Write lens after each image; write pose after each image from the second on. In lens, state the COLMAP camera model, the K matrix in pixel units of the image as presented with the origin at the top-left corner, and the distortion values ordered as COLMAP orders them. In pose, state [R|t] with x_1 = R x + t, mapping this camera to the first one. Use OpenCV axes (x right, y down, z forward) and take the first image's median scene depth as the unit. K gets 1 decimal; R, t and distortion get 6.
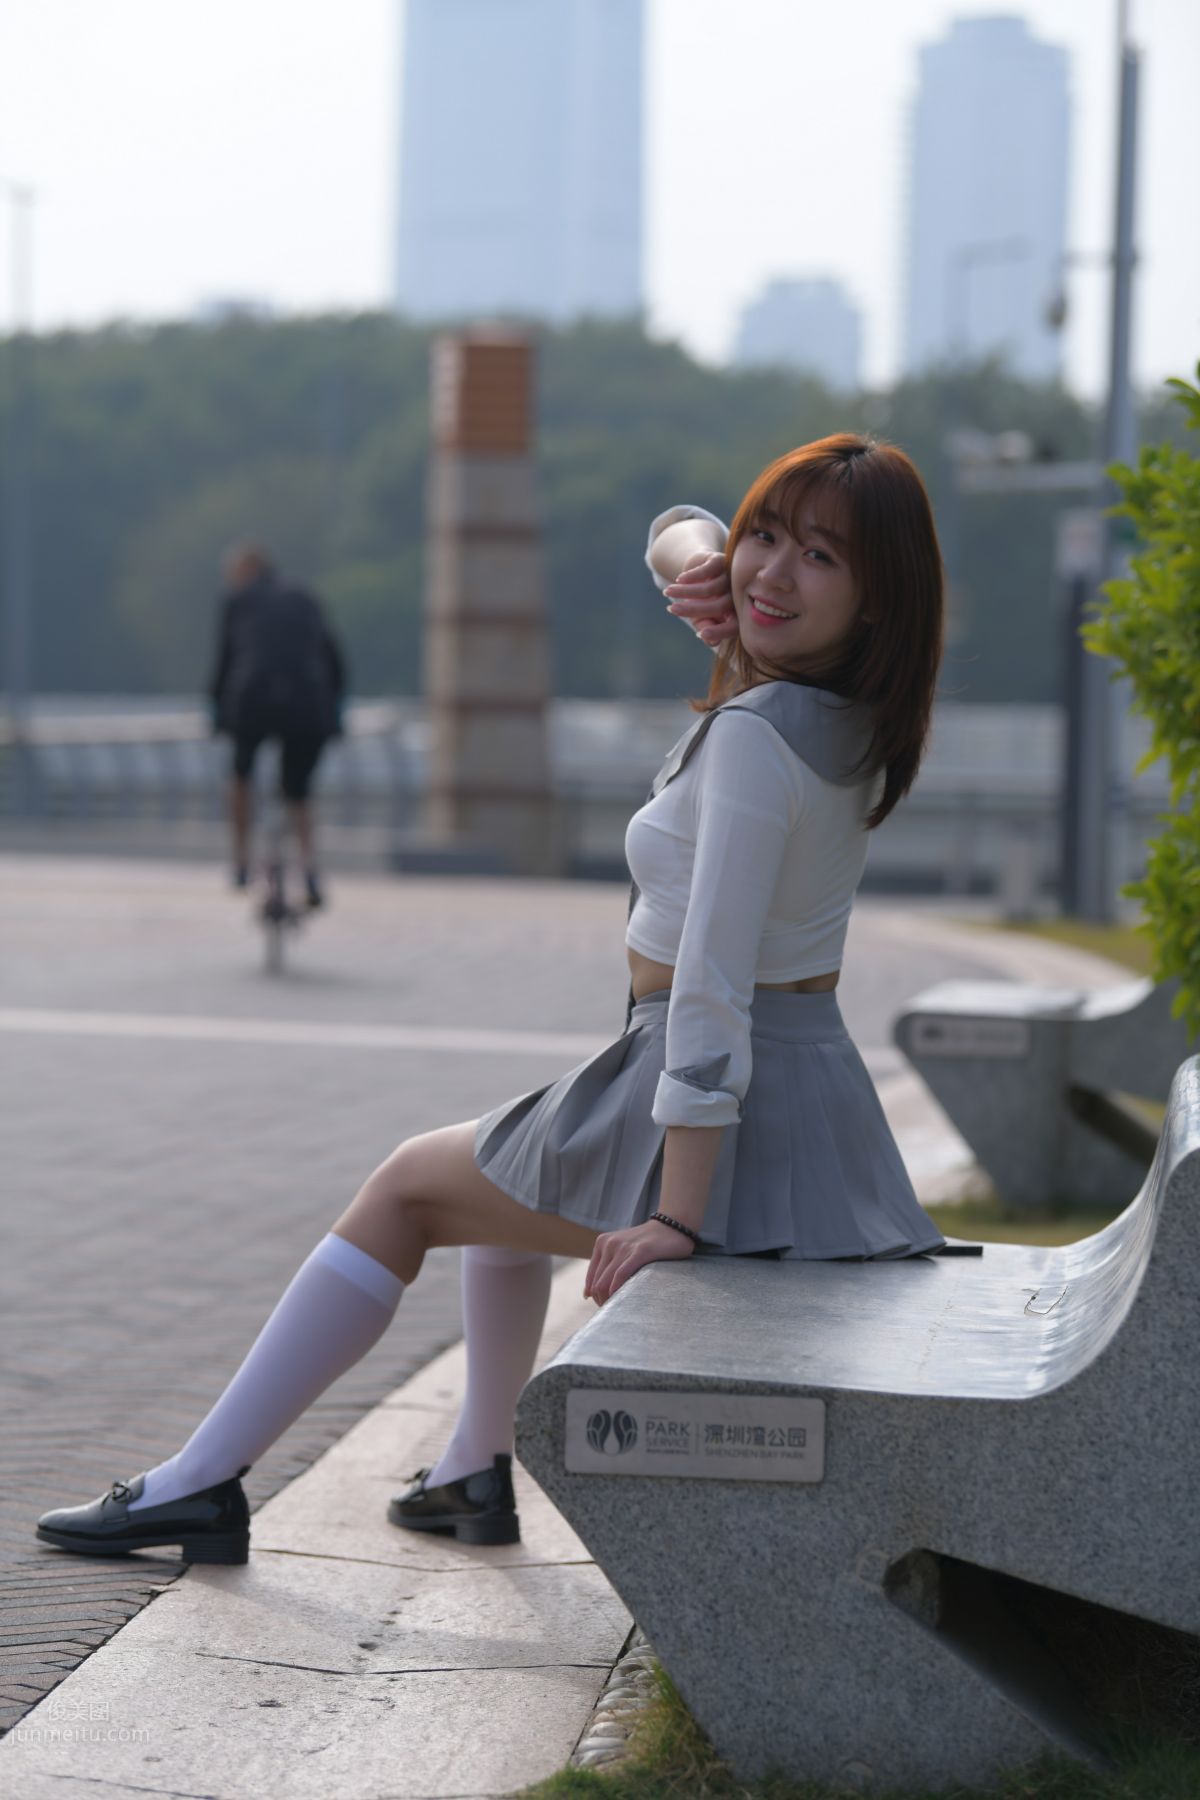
lens RADIAL K [[6034.7, 0, 600.0], [0, 6034.7, 900.0], [0, 0, 1]] dist [0.742520, -1.639632]
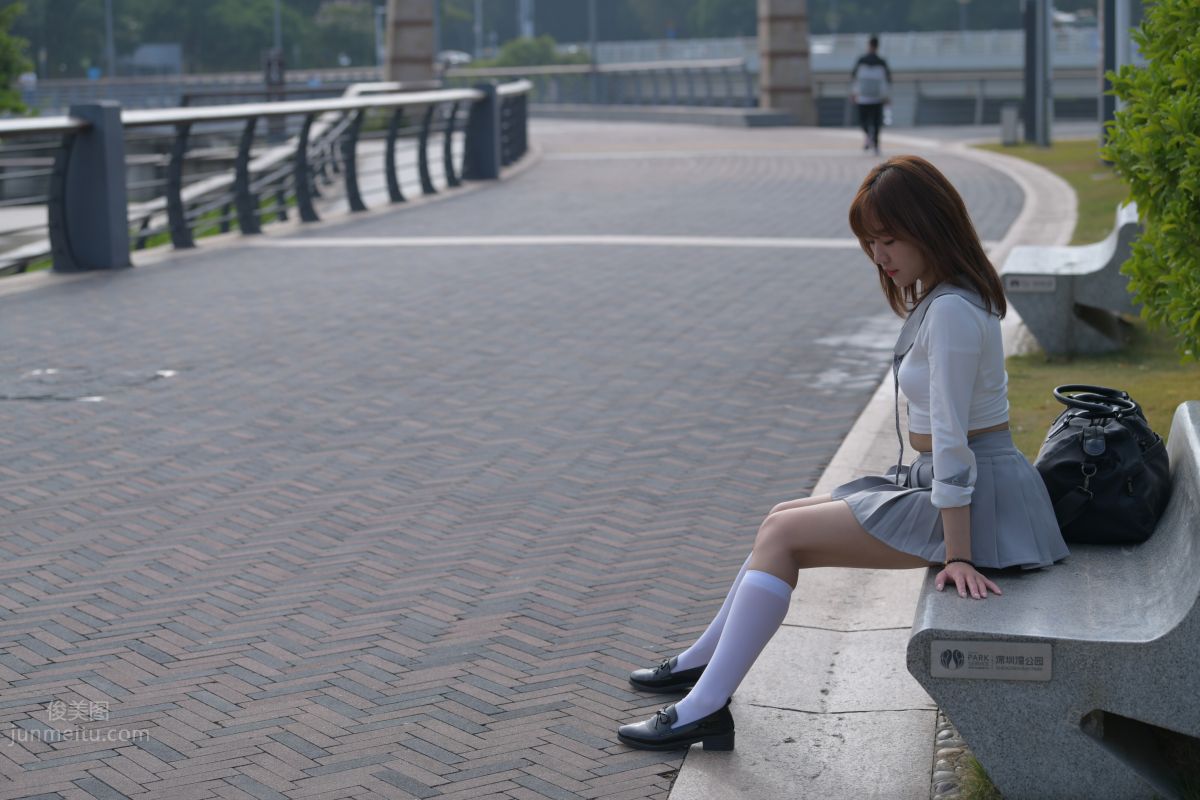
lens RADIAL K [[2382.1, 0, 600.0], [0, 2382.1, 400.0], [0, 0, 1]] dist [0.039421, -0.626667]
pose [[0.995035, -0.029093, -0.095176, -0.039726], [0.040627, 0.991749, 0.121587, -0.113507], [0.090854, -0.124850, 0.988007, 0.156103]]
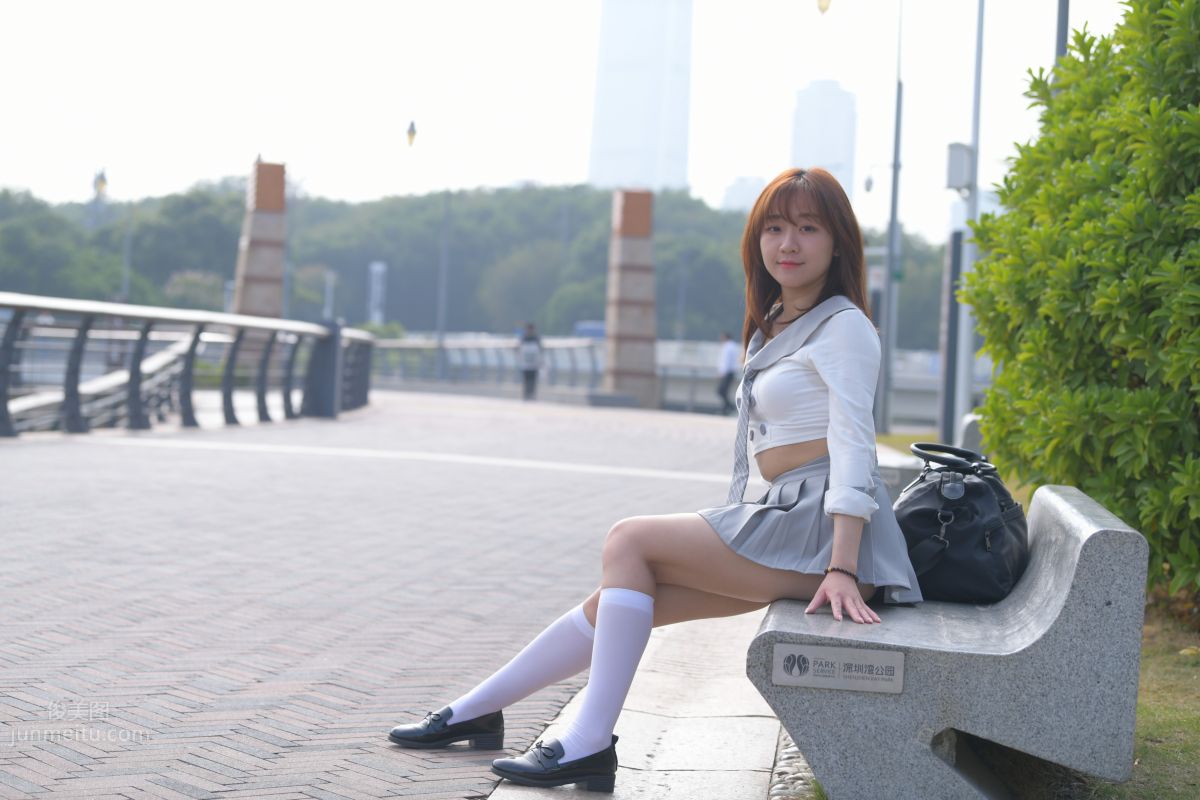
lens RADIAL K [[2382.1, 0, 600.0], [0, 2382.1, 400.0], [0, 0, 1]] dist [0.039421, -0.626667]
pose [[0.999254, 0.029097, -0.025412, -0.044943], [-0.029303, 0.999540, -0.007768, 0.008689], [0.025175, 0.008507, 0.999647, 0.216626]]
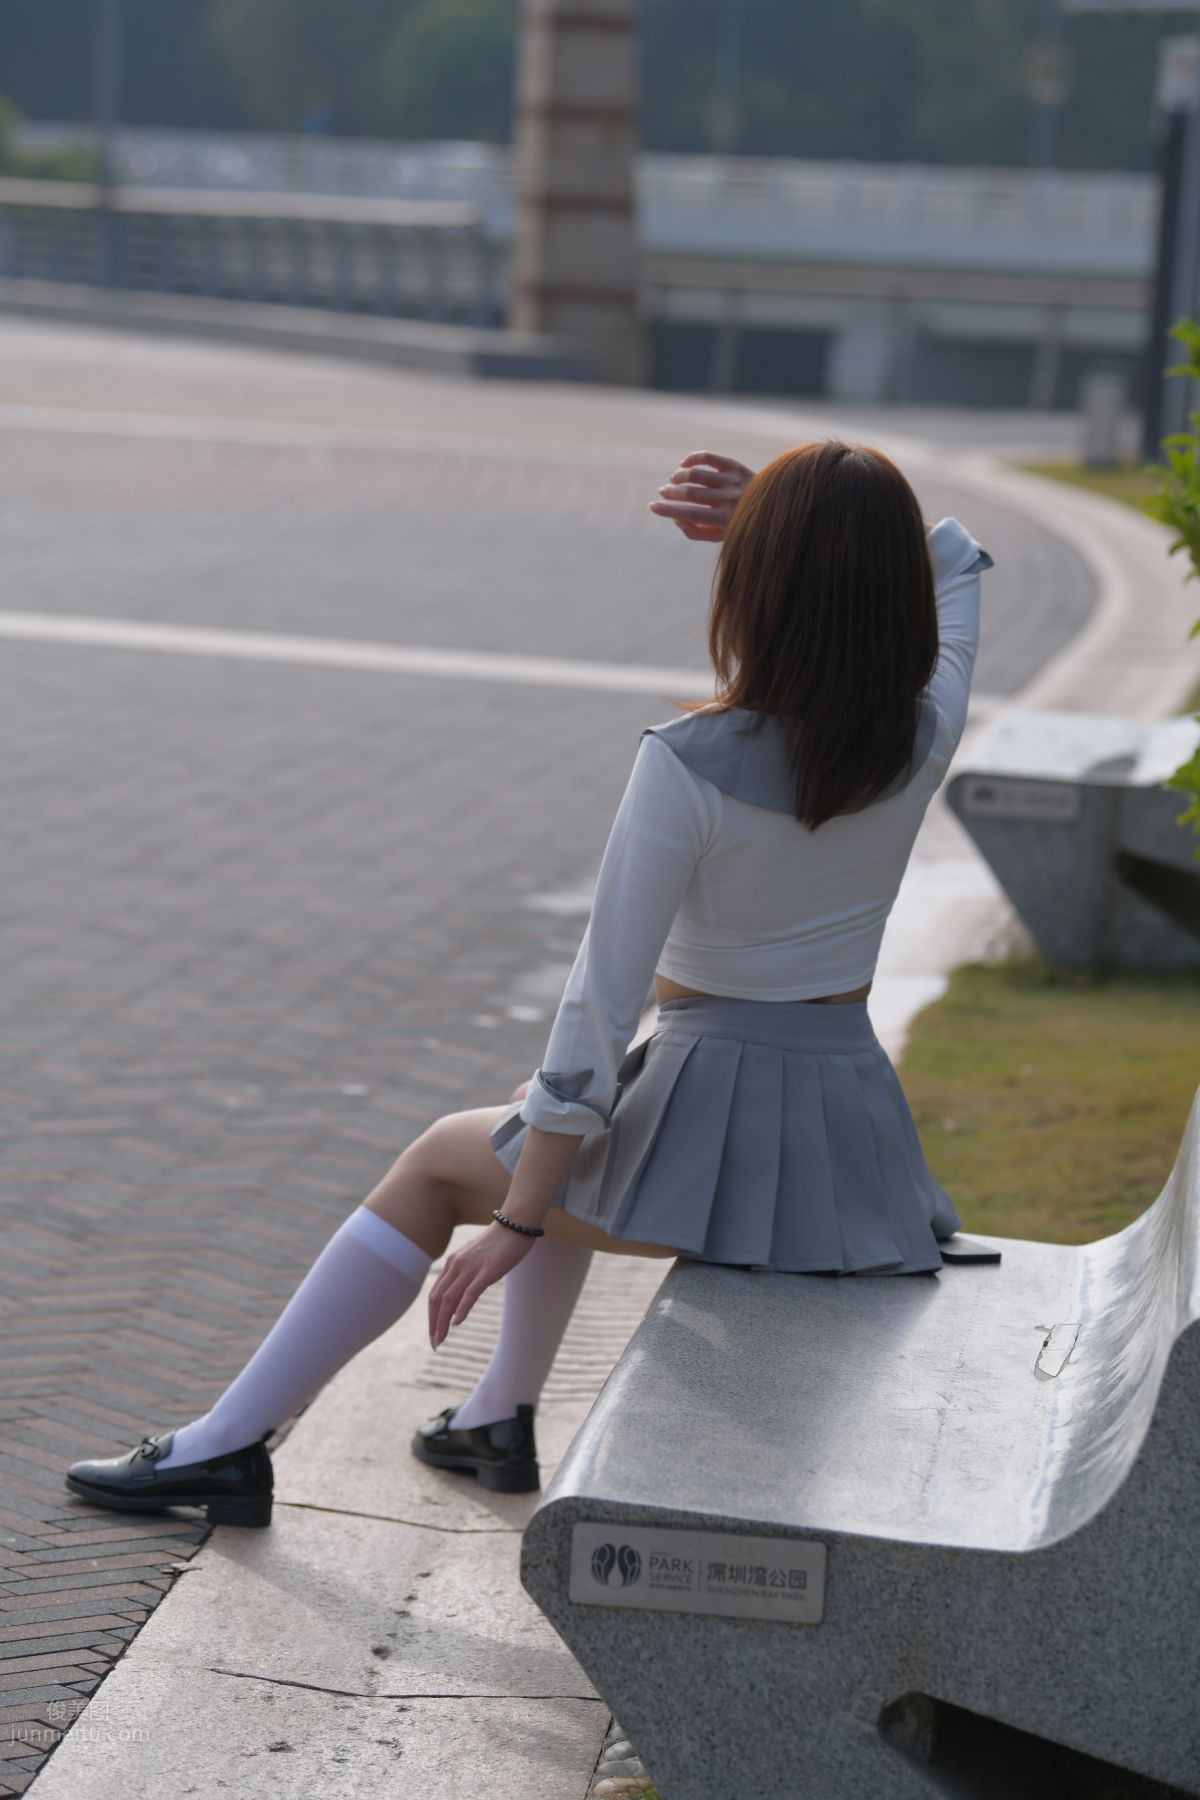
lens RADIAL K [[5997.7, 0, 600.0], [0, 5997.7, 900.0], [0, 0, 1]] dist [0.730229, -2.021405]
pose [[0.999343, 0.034335, -0.011645, 0.007228], [-0.033053, 0.994775, 0.096591, -0.121194], [0.014901, -0.096143, 0.995256, 0.001211]]
